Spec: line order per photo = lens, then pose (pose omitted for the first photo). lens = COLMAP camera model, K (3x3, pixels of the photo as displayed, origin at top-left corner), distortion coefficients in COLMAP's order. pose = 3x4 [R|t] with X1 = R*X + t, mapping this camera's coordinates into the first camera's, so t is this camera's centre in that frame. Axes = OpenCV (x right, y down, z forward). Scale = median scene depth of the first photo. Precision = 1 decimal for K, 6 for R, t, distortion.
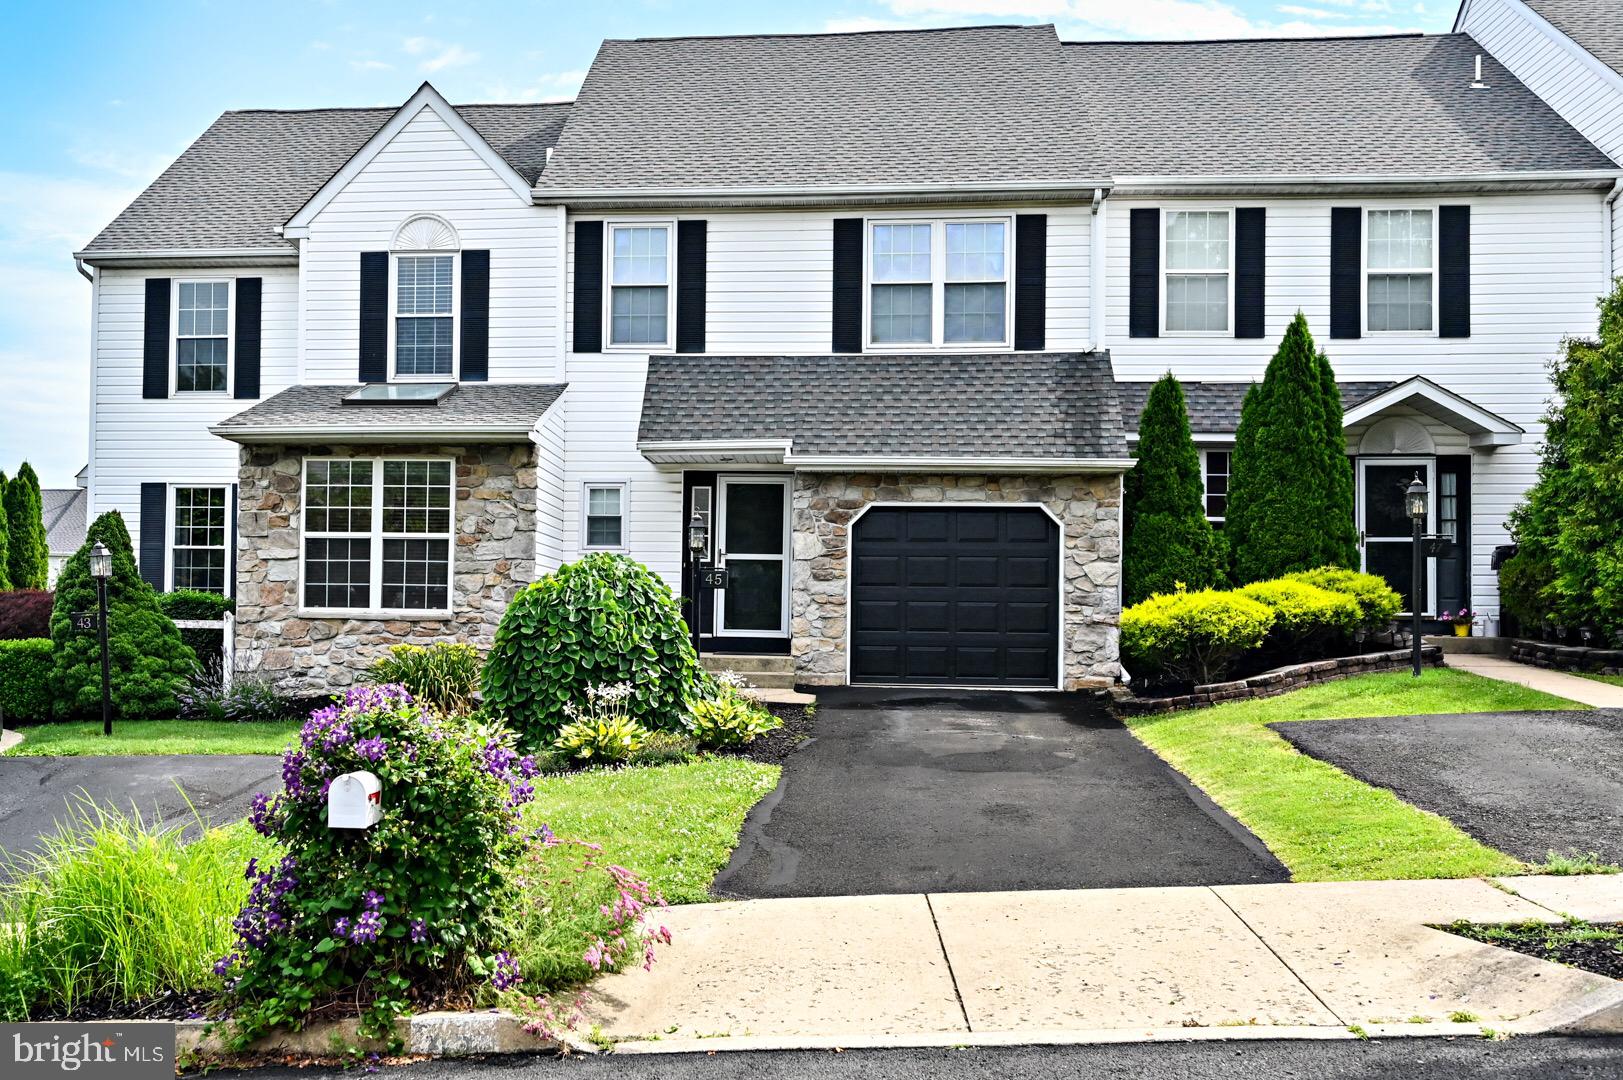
lens RADIAL K [[1513.2, 0, 808.7], [0, 1513.2, 577.5], [0, 0, 1]] dist [-0.002043, 0.002823]
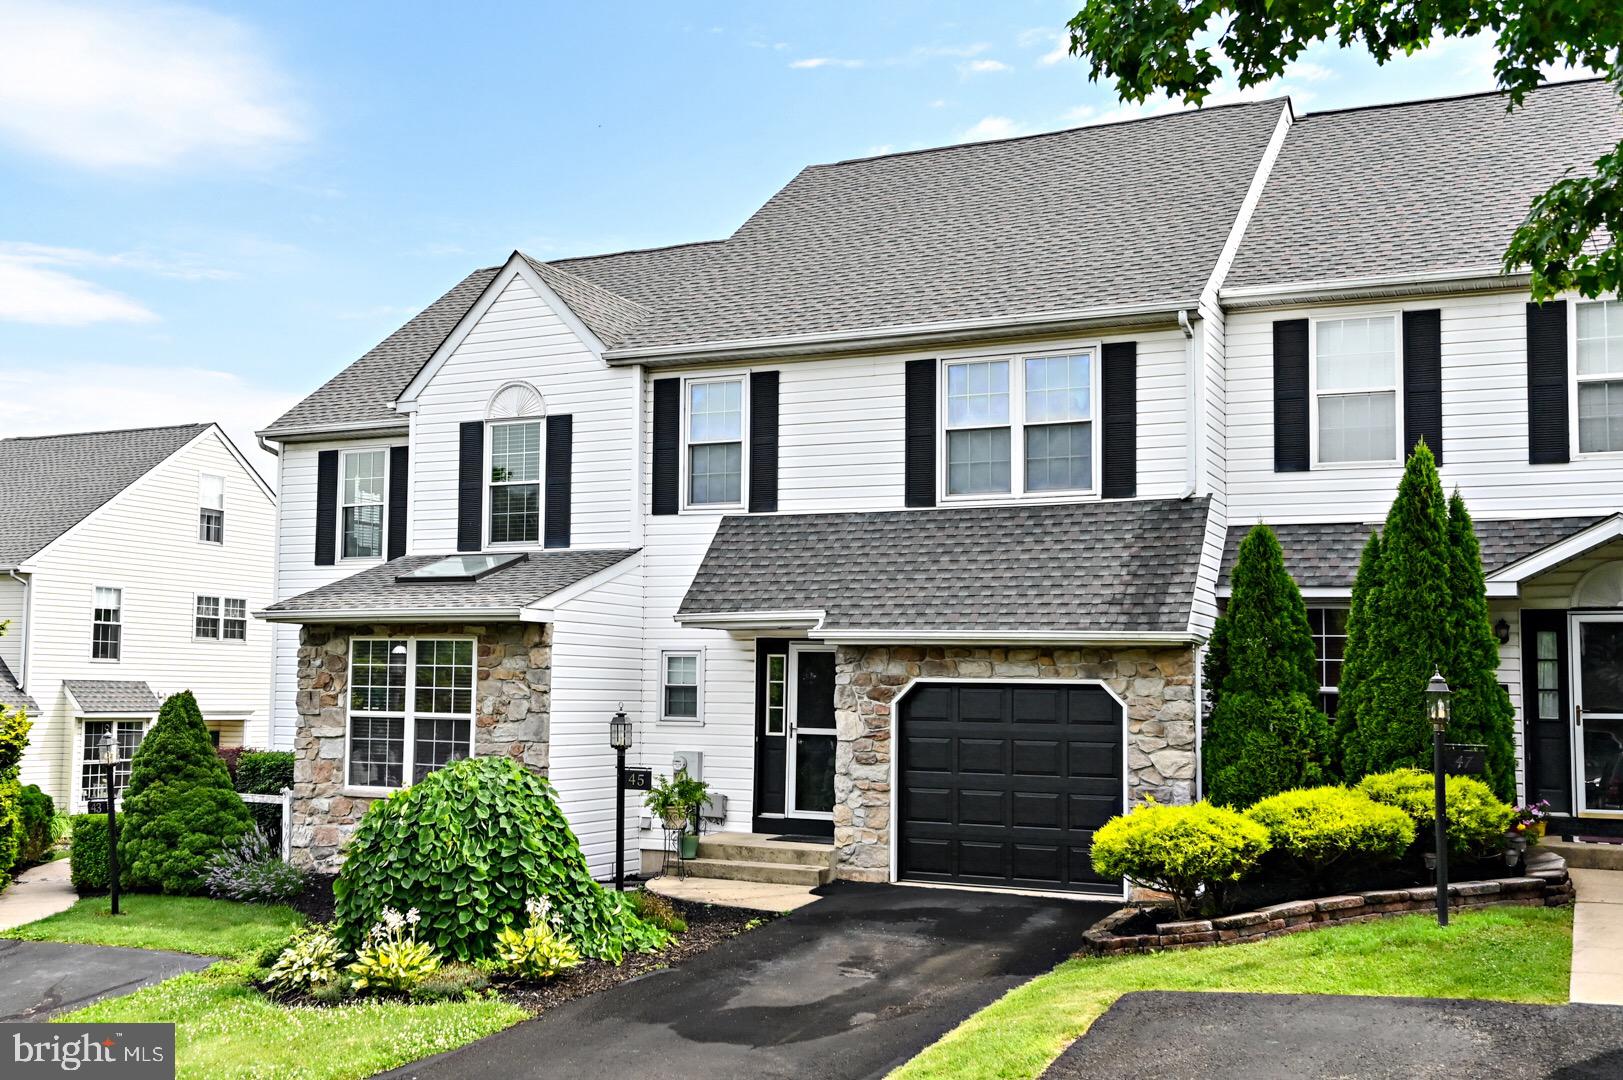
lens RADIAL K [[1622.5, 0, 812.3], [0, 1622.5, 583.2], [0, 0, 1]] dist [-0.002022, 0.002382]
pose [[0.940870, -0.017351, -0.338322, 0.308096], [-0.000967, 0.998546, -0.053902, -0.053644], [0.338765, 0.051042, 0.939485, 0.073760]]
